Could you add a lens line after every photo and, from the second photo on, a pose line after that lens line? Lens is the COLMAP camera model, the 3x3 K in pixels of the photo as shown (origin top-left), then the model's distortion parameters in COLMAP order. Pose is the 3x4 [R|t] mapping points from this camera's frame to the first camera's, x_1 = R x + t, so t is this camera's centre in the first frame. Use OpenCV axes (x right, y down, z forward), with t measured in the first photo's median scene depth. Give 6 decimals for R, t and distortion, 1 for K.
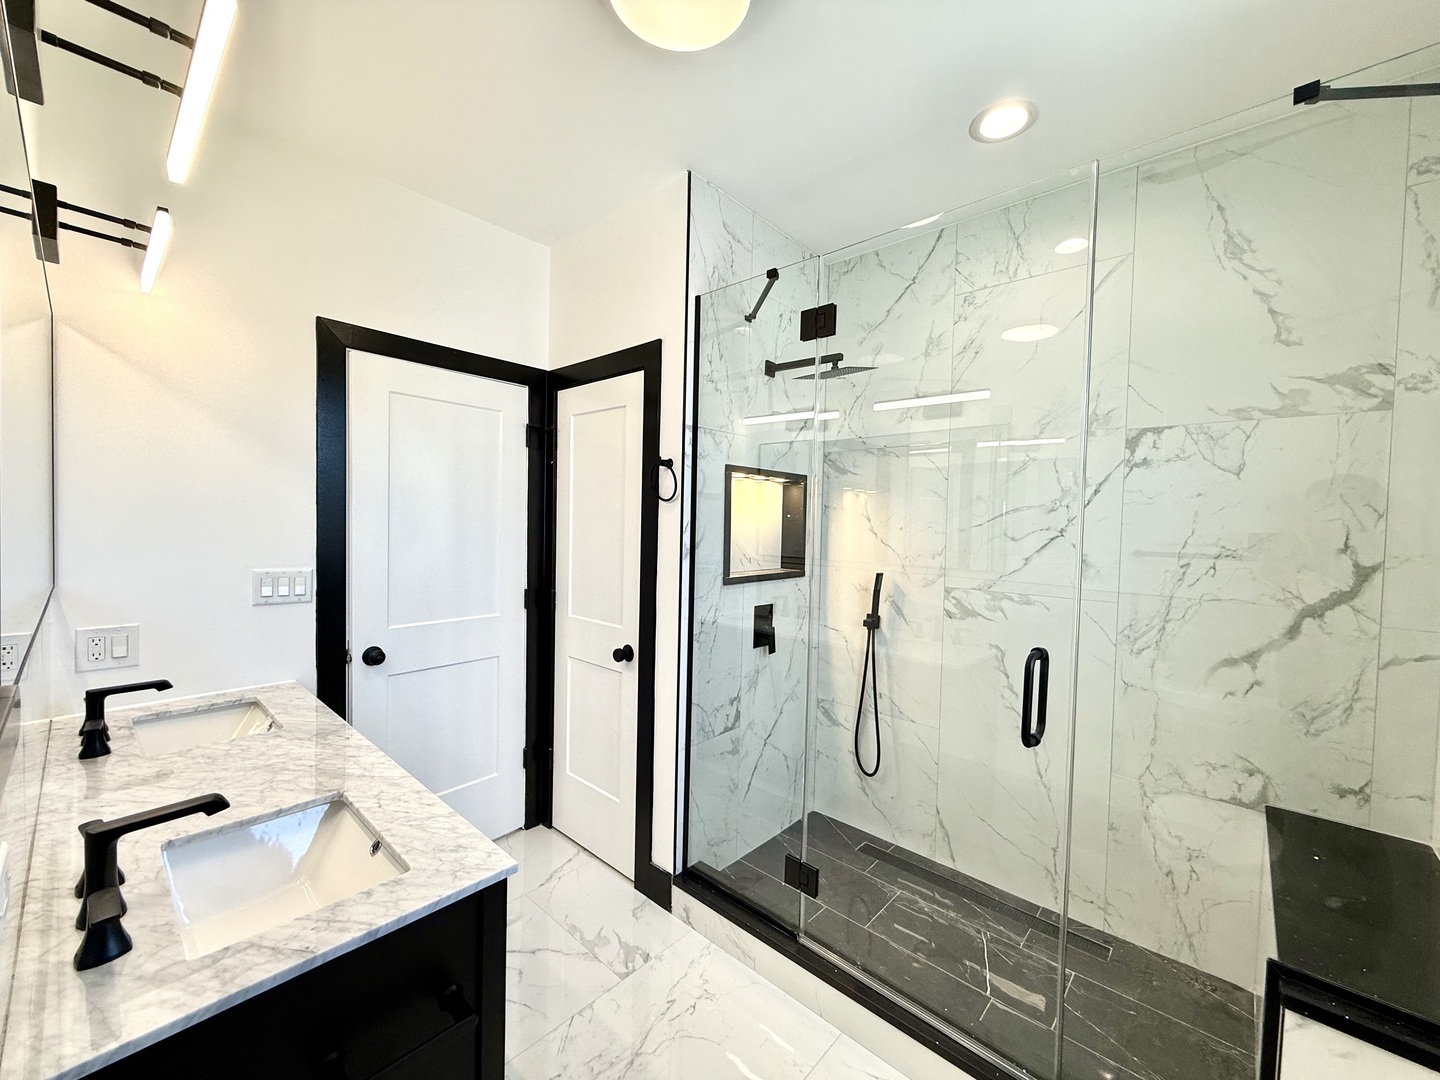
lens RADIAL K [[574.8, 0, 716.4], [0, 574.8, 538.9], [0, 0, 1]] dist [-0.000545, 0.000159]
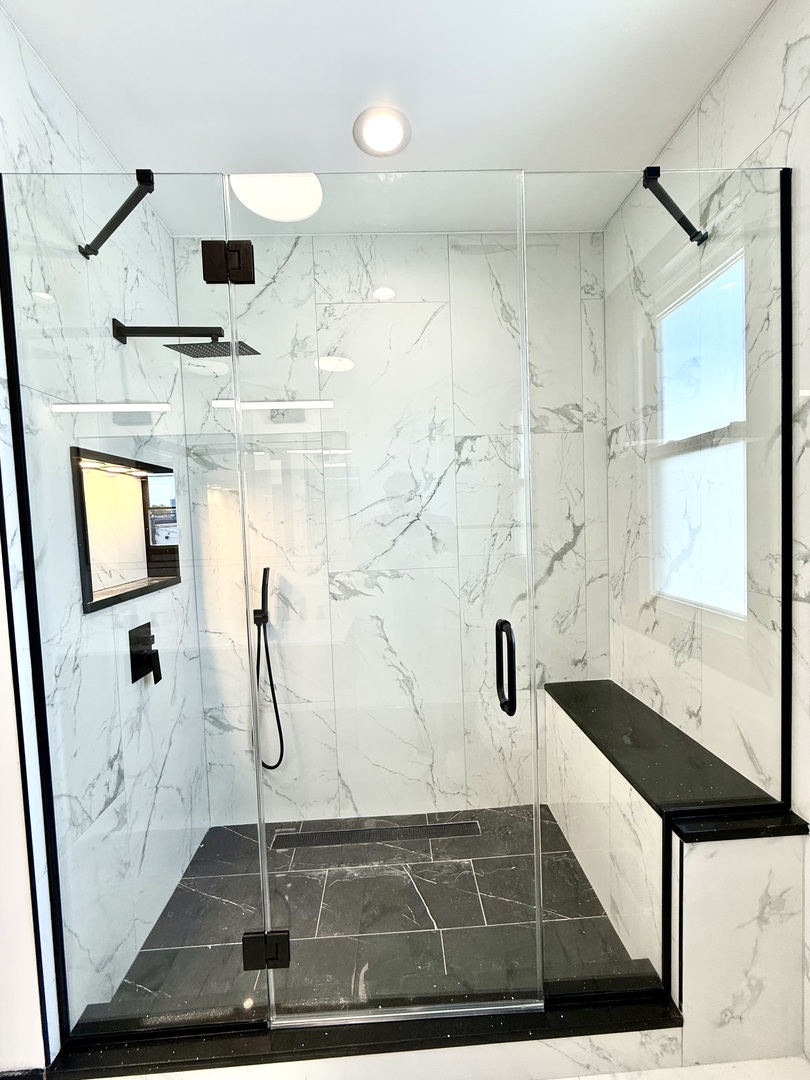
lens RADIAL K [[431.1, 0, 406.1], [0, 431.1, 537.9], [0, 0, 1]] dist [-0.000545, 0.000159]
pose [[0.709380, -0.085613, 0.699608, -0.073016], [0.076764, 0.996075, 0.044057, -0.008041], [-0.700634, 0.022452, 0.713168, 0.332689]]
